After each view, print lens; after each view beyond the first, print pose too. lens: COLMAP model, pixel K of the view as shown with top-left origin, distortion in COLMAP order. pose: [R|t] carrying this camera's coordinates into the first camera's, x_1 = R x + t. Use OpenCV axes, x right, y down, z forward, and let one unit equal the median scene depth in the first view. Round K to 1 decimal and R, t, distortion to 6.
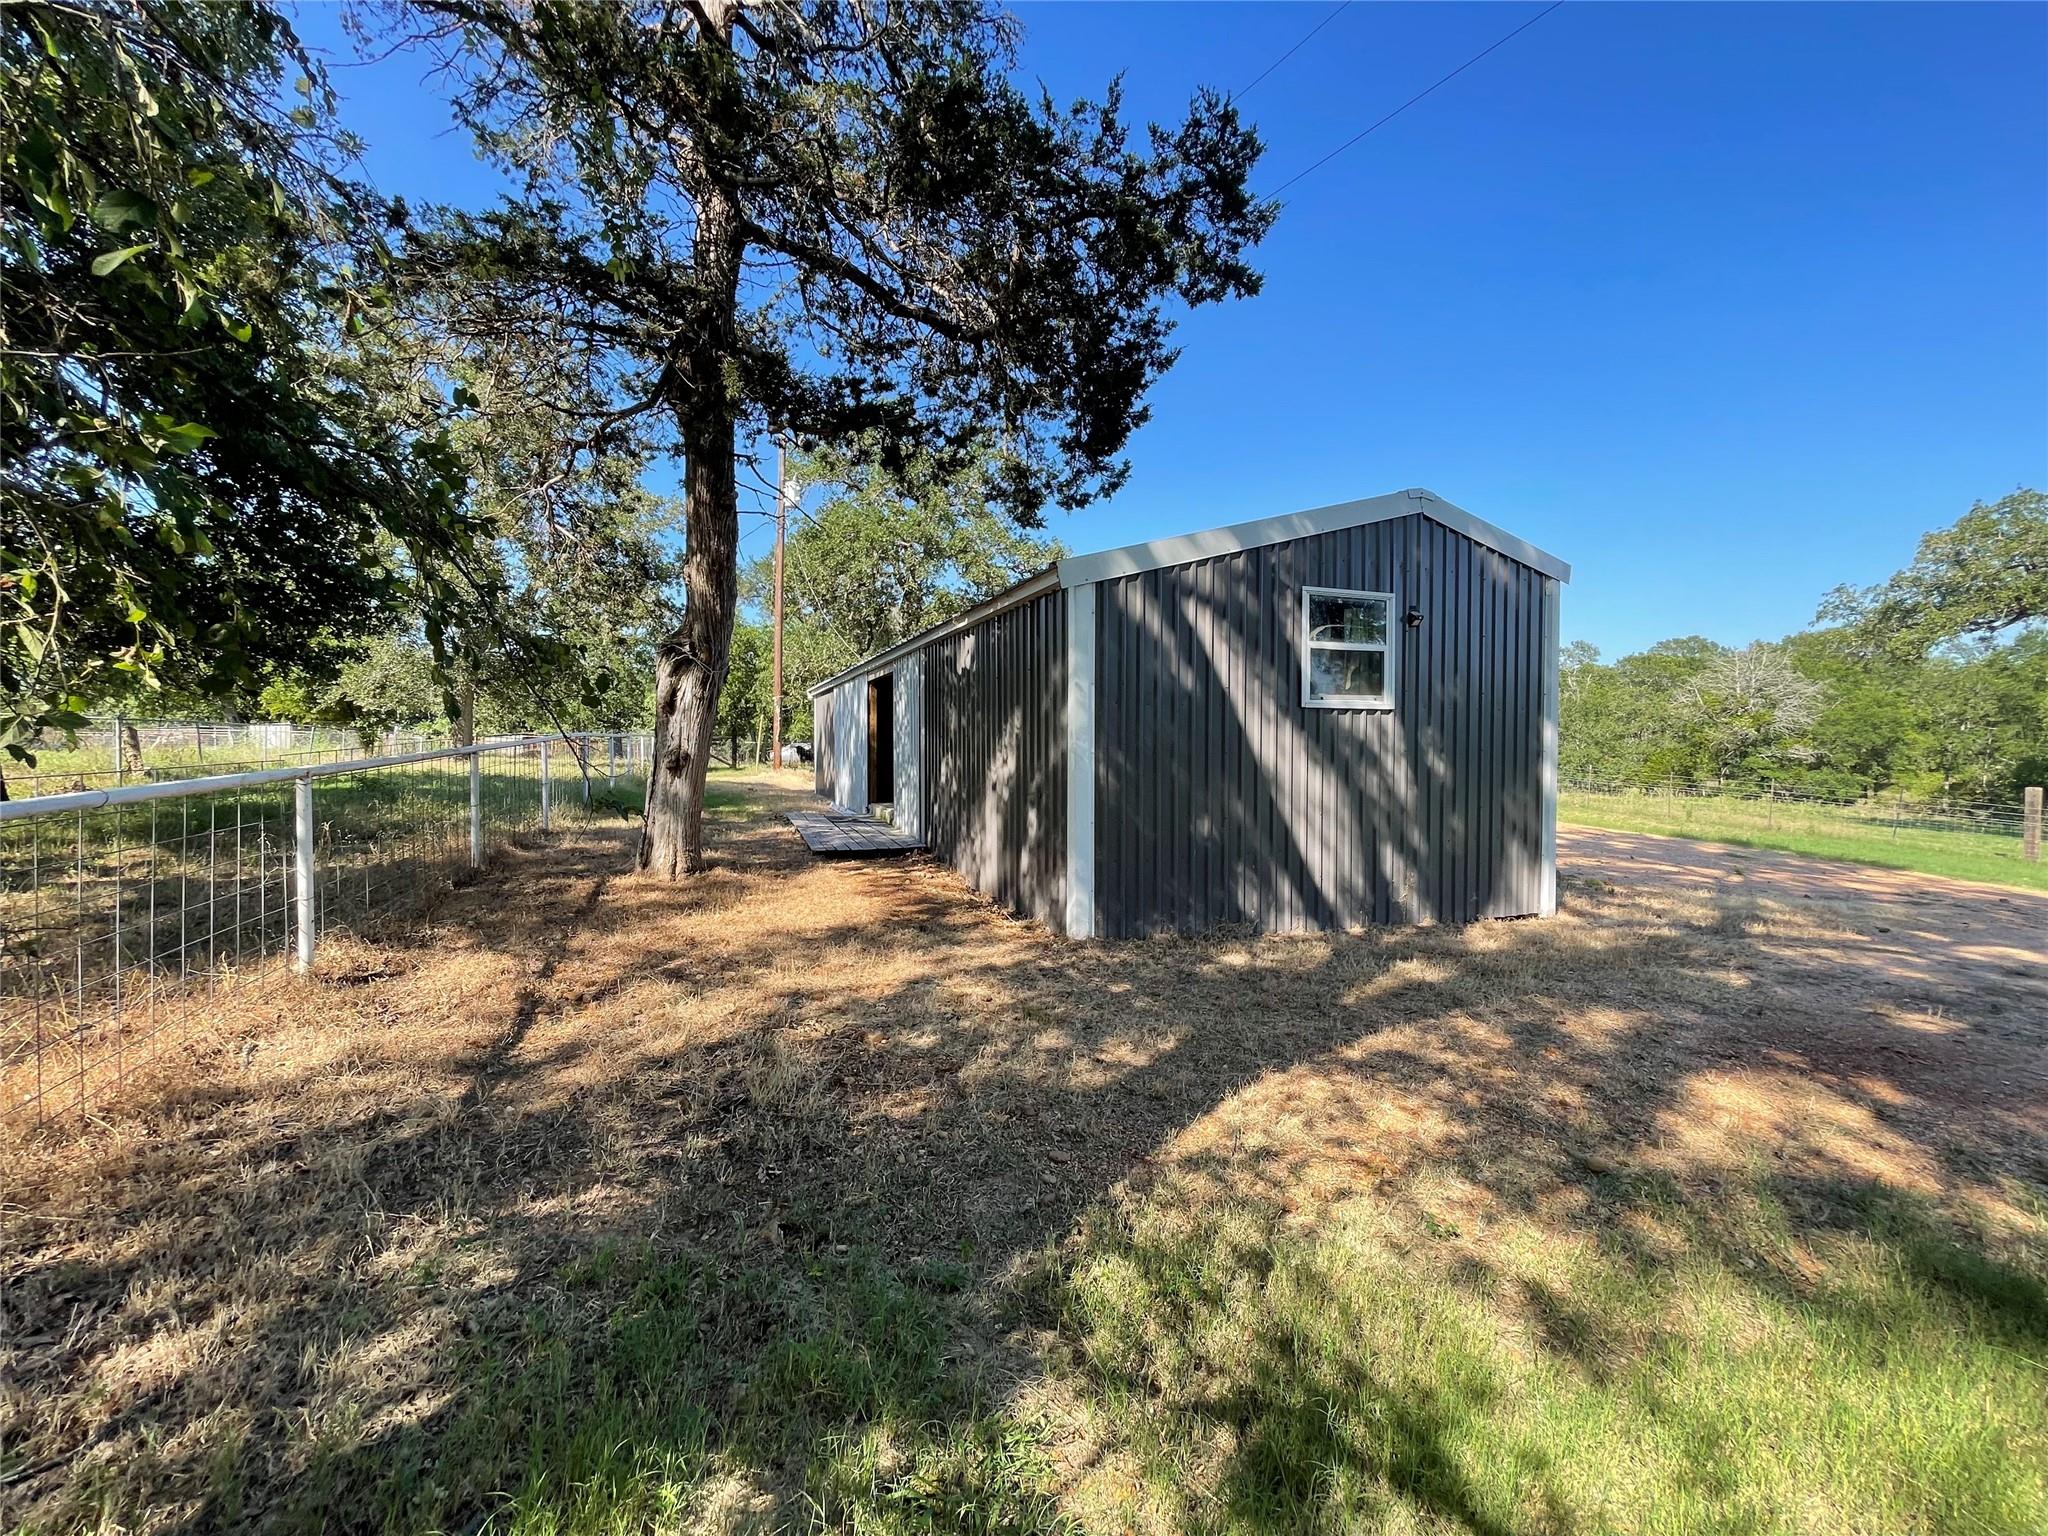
lens RADIAL K [[825.6, 0, 1029.6], [0, 825.6, 770.3], [0, 0, 1]] dist [-0.000373, -0.001223]
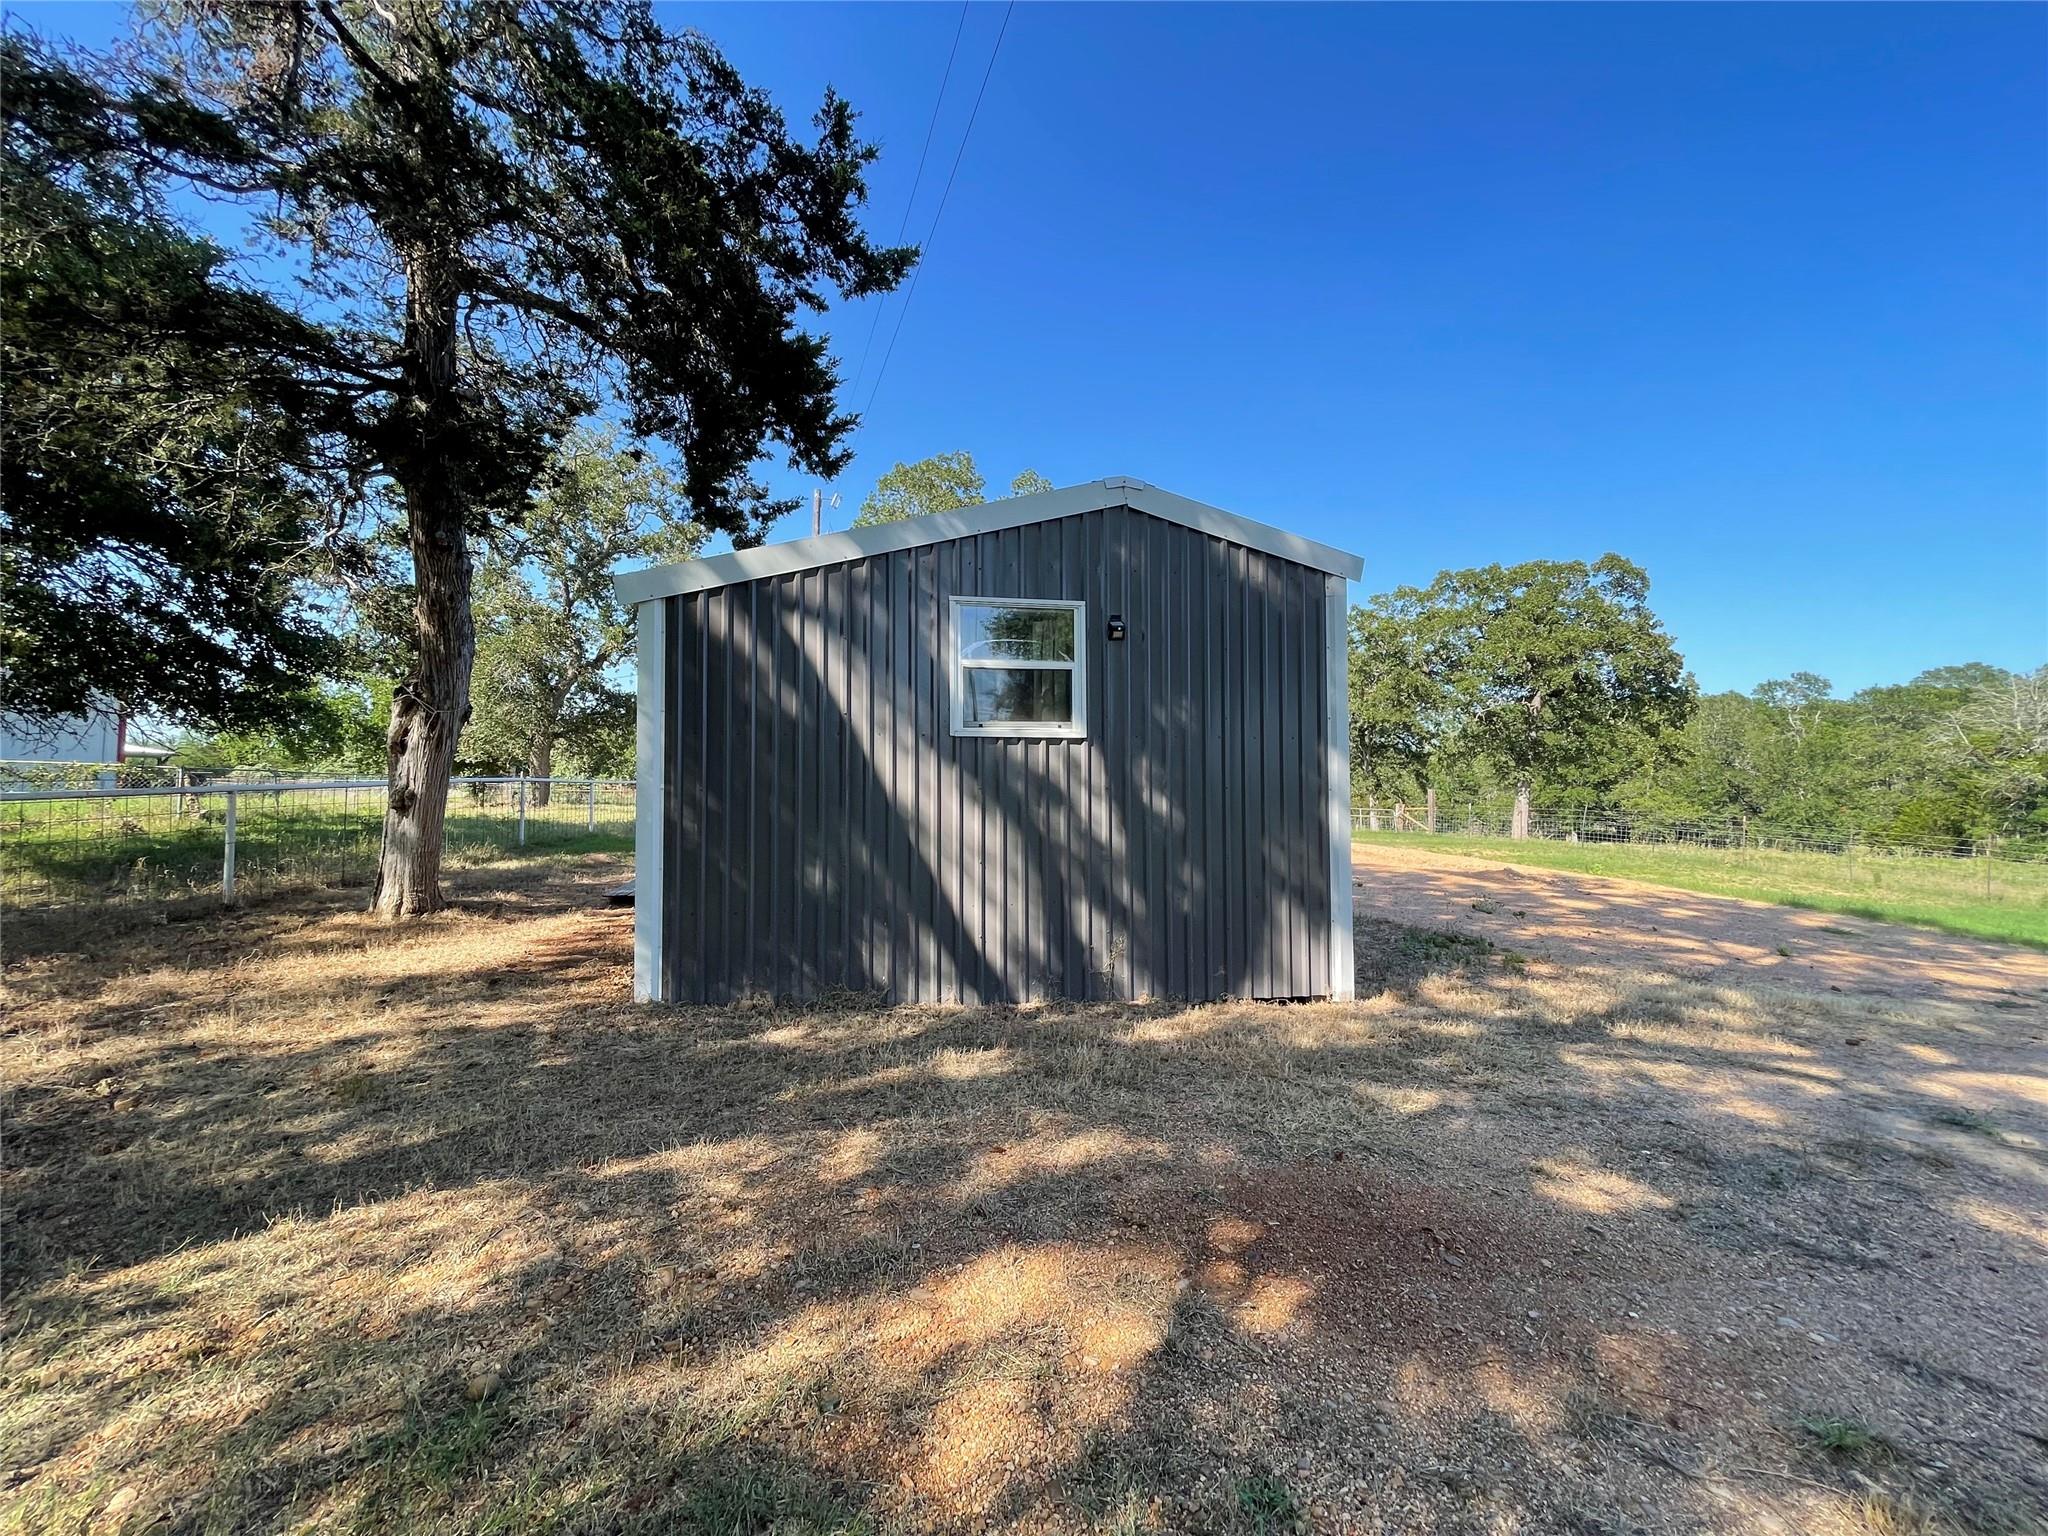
lens RADIAL K [[825.6, 0, 1024.6], [0, 825.6, 761.2], [0, 0, 1]] dist [-0.000373, -0.001223]
pose [[0.981325, -0.009551, -0.192121, 0.560634], [-0.004468, 0.997365, -0.072407, 0.011490], [0.192306, 0.071913, 0.978697, 0.181338]]
